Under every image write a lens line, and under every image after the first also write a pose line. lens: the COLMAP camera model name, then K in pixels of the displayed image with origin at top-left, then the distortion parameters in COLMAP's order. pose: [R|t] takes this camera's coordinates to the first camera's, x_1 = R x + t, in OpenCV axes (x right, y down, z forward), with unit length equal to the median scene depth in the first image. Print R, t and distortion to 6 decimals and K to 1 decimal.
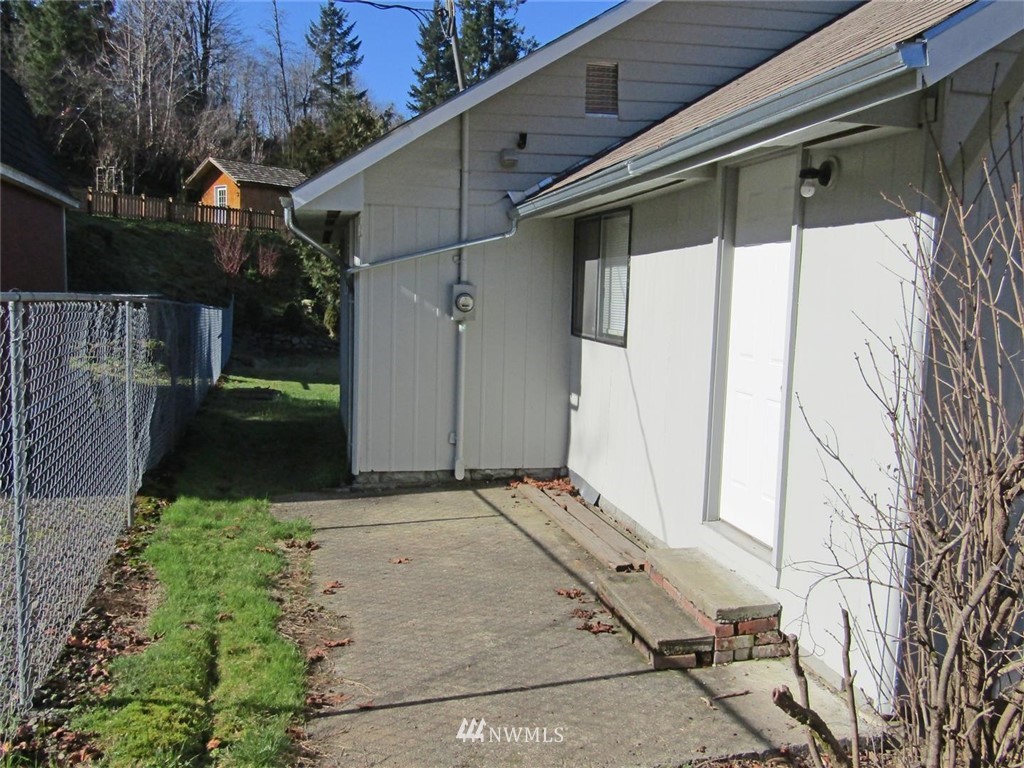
lens RADIAL K [[934.8, 0, 512.0], [0, 934.8, 384.0], [0, 0, 1]] dist [-0.007591, -0.001107]
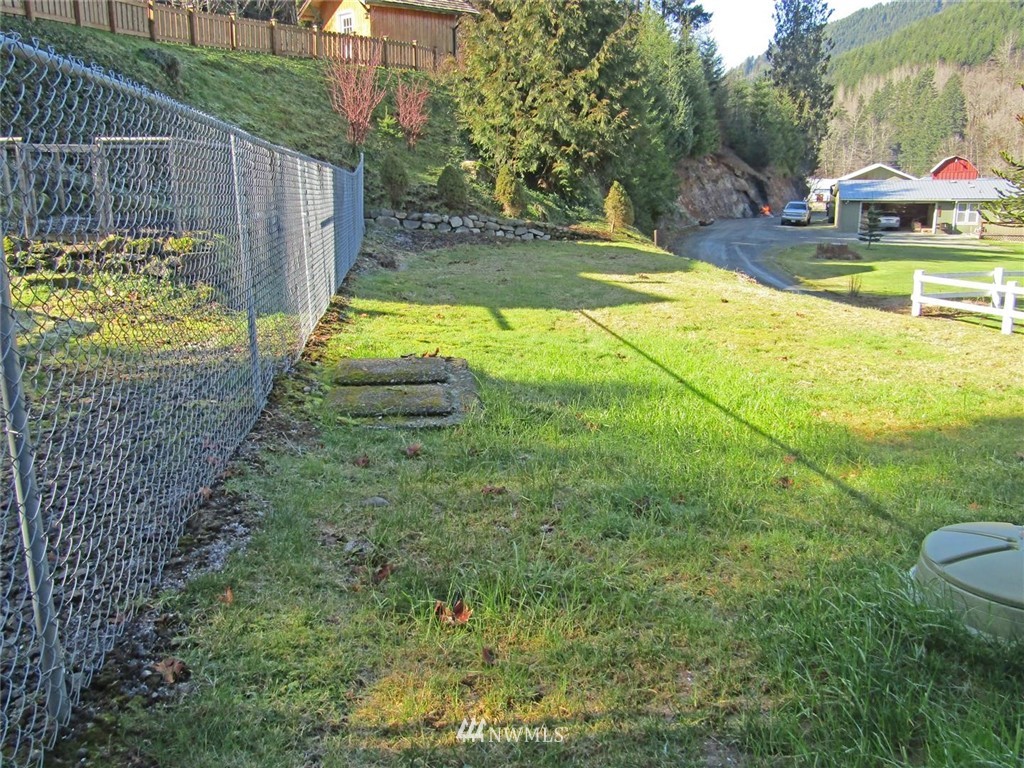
lens RADIAL K [[934.8, 0, 512.0], [0, 934.8, 384.0], [0, 0, 1]] dist [-0.007591, -0.001107]
pose [[0.988932, 0.001286, -0.148367, -0.089977], [0.018491, 0.991099, 0.131840, -0.018463], [0.147216, -0.133124, 0.980105, 0.325151]]
